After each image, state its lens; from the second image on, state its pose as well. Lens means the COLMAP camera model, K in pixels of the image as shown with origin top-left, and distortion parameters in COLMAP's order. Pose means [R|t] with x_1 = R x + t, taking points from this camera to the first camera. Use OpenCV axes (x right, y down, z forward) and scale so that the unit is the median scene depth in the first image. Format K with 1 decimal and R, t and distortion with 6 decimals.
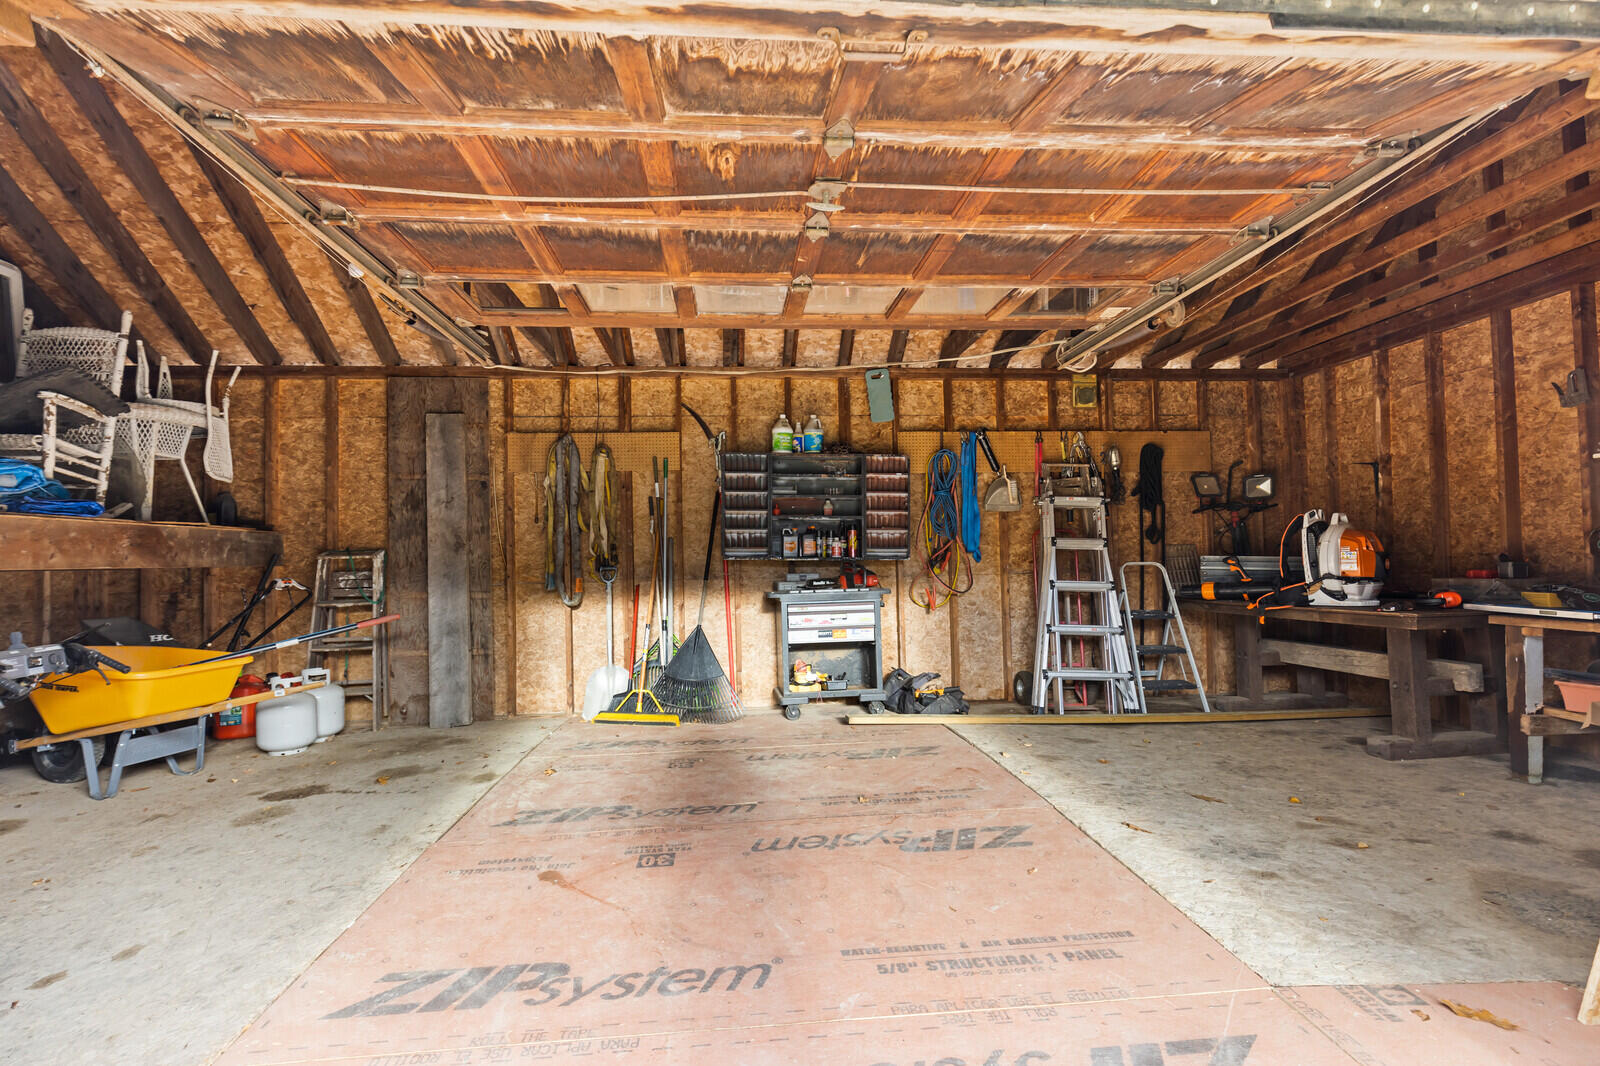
lens RADIAL K [[736.9, 0, 787.8], [0, 736.9, 534.4], [0, 0, 1]] dist [0.007631, -0.002508]
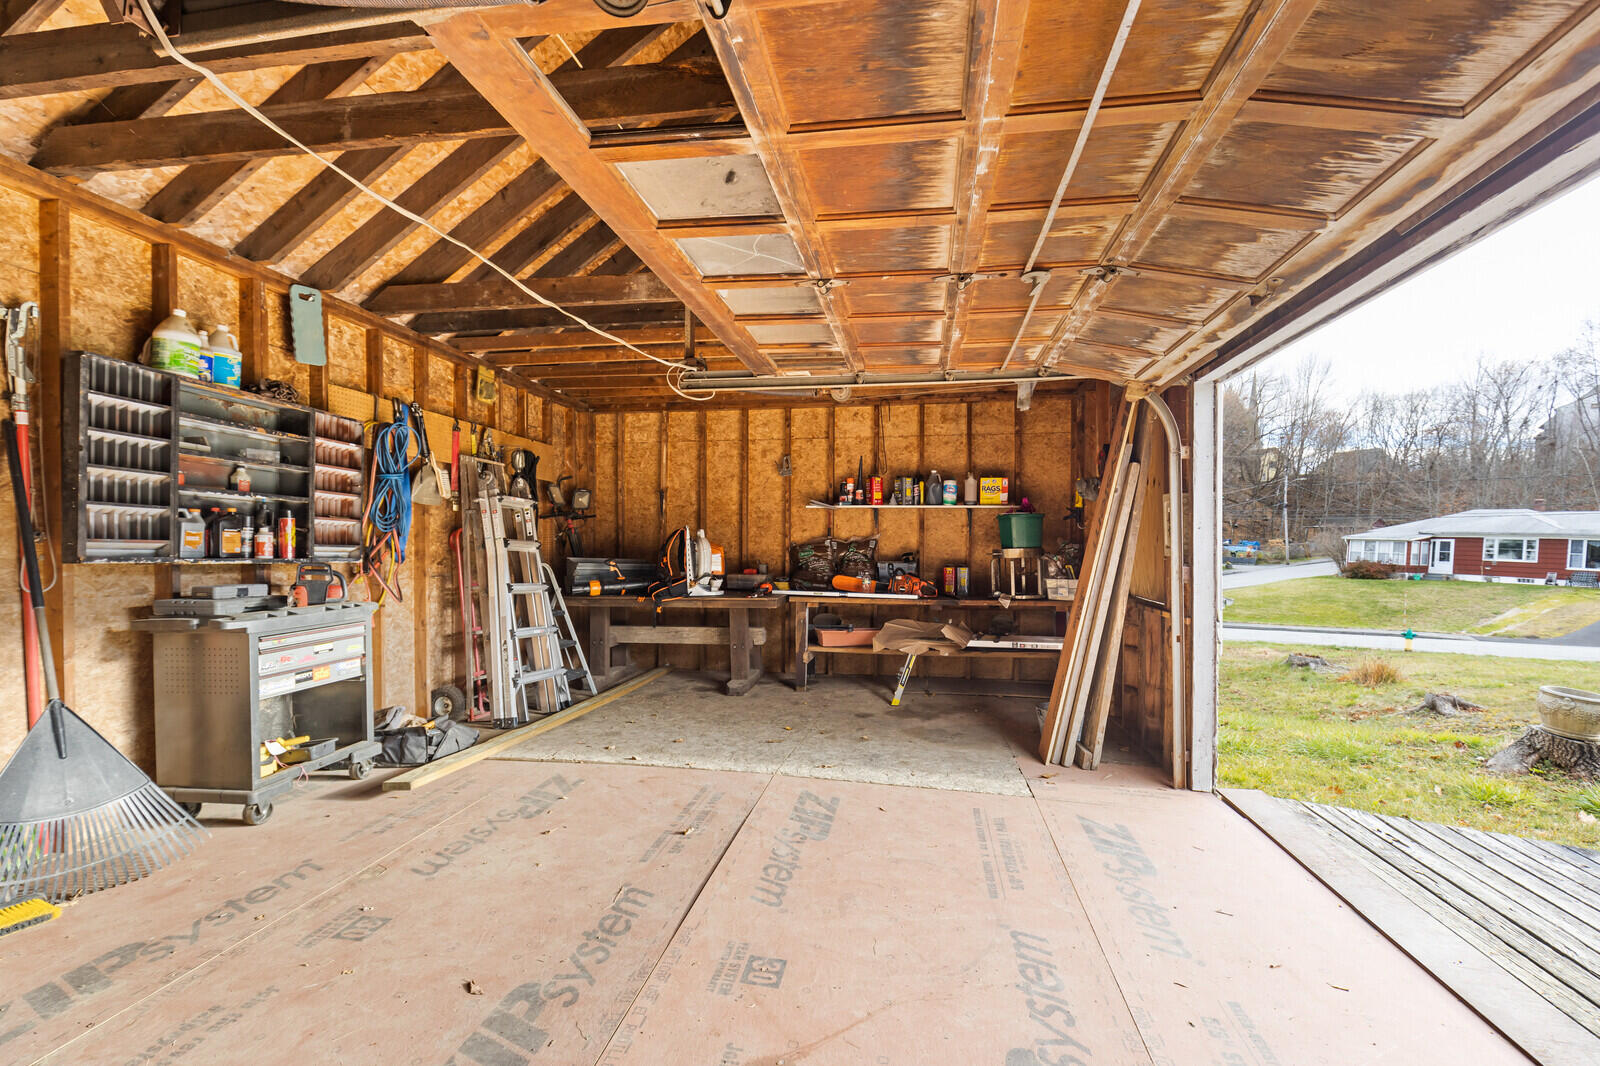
lens RADIAL K [[736.9, 0, 789.9], [0, 736.9, 542.7], [0, 0, 1]] dist [0.007631, -0.002508]
pose [[0.239345, 0.022315, 0.970678, -0.582894], [-0.046333, 0.998859, -0.011538, 0.004567], [-0.969828, -0.042213, 0.240106, 0.511849]]
